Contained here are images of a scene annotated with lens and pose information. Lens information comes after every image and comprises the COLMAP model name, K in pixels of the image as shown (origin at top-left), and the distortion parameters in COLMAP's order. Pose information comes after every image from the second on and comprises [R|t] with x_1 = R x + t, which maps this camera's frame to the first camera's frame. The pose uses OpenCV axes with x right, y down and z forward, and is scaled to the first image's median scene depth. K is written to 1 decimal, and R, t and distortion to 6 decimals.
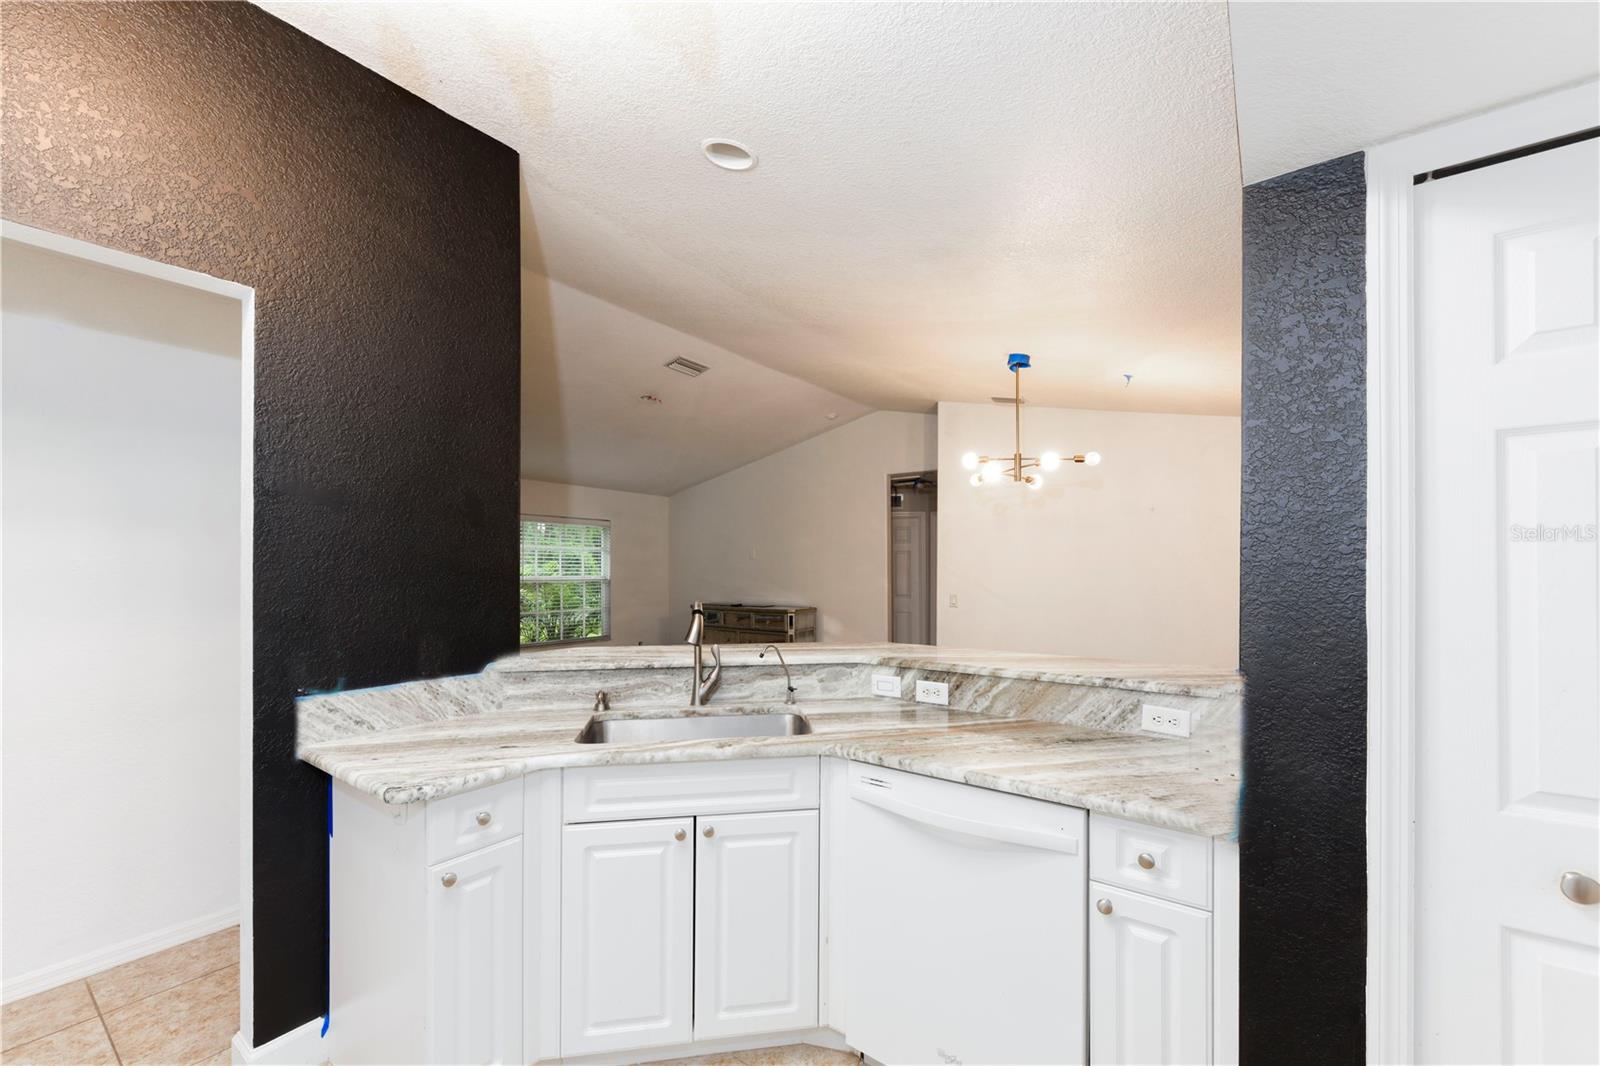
lens RADIAL K [[635.8, 0, 786.5], [0, 635.8, 568.4], [0, 0, 1]] dist [0.000521, 0.000025]
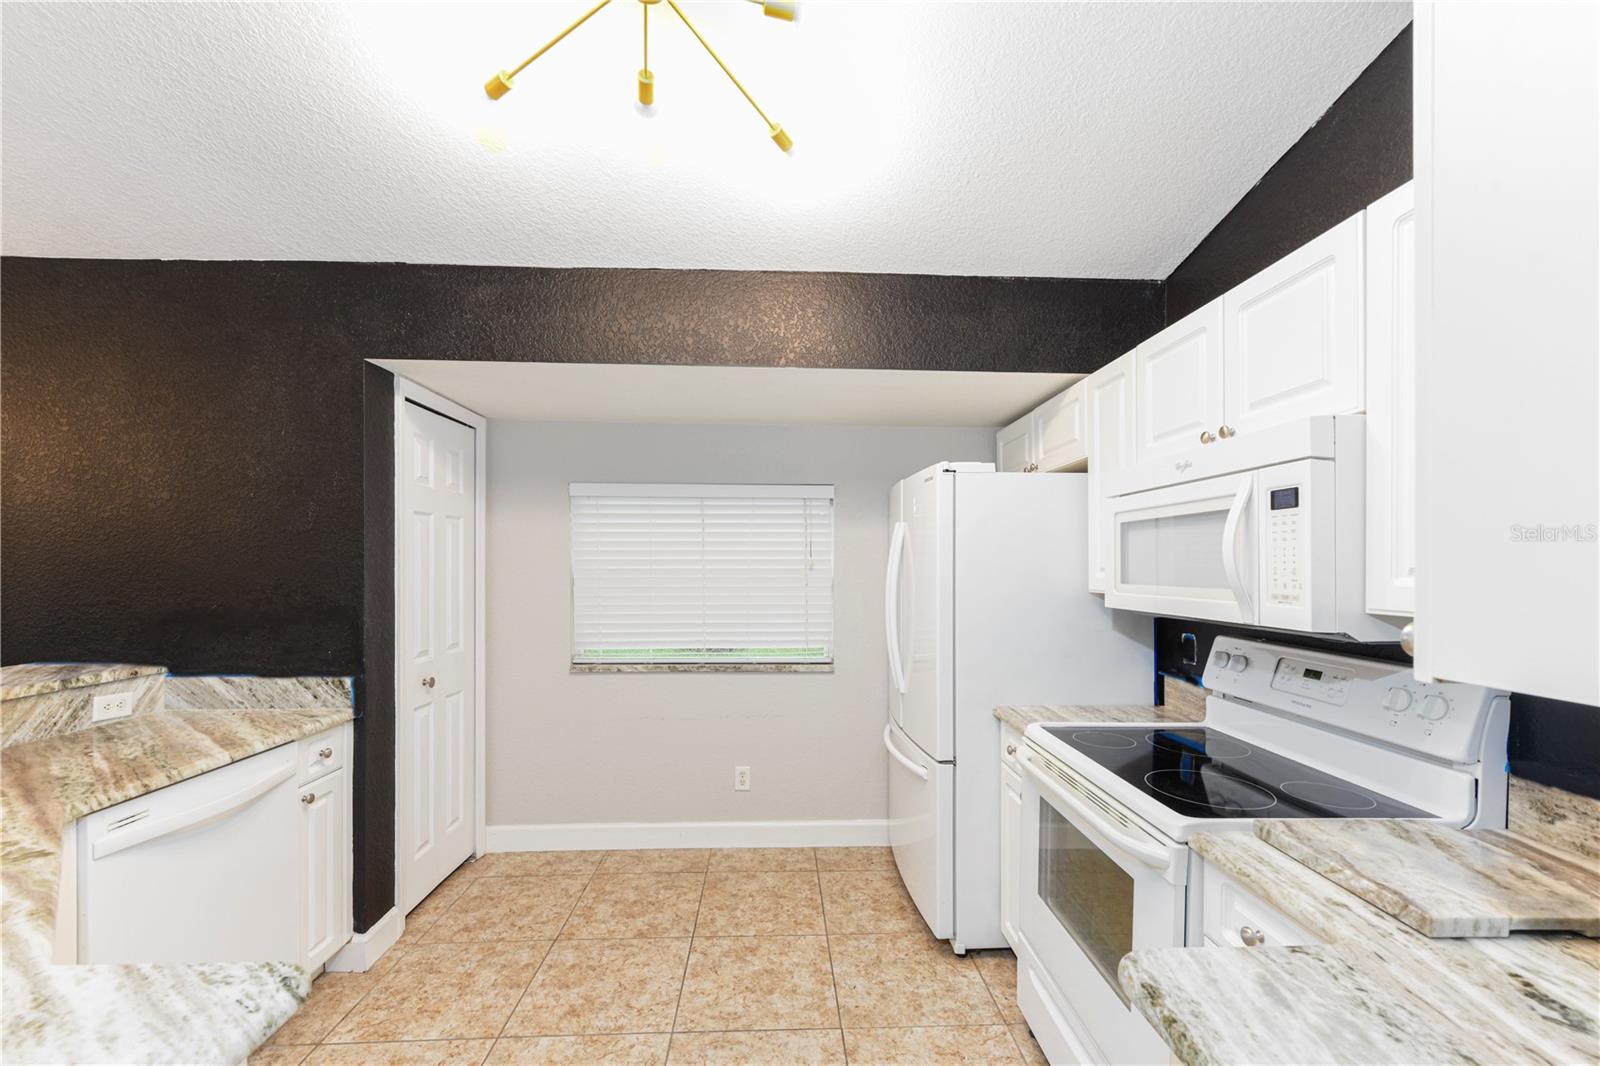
lens RADIAL K [[635.8, 0, 798.4], [0, 635.8, 564.5], [0, 0, 1]] dist [0.000521, 0.000025]
pose [[-0.623426, -0.000346, 0.781883, -0.975548], [-0.002096, 0.999997, -0.001229, -0.004951], [-0.781880, -0.002405, -0.623424, 0.750675]]
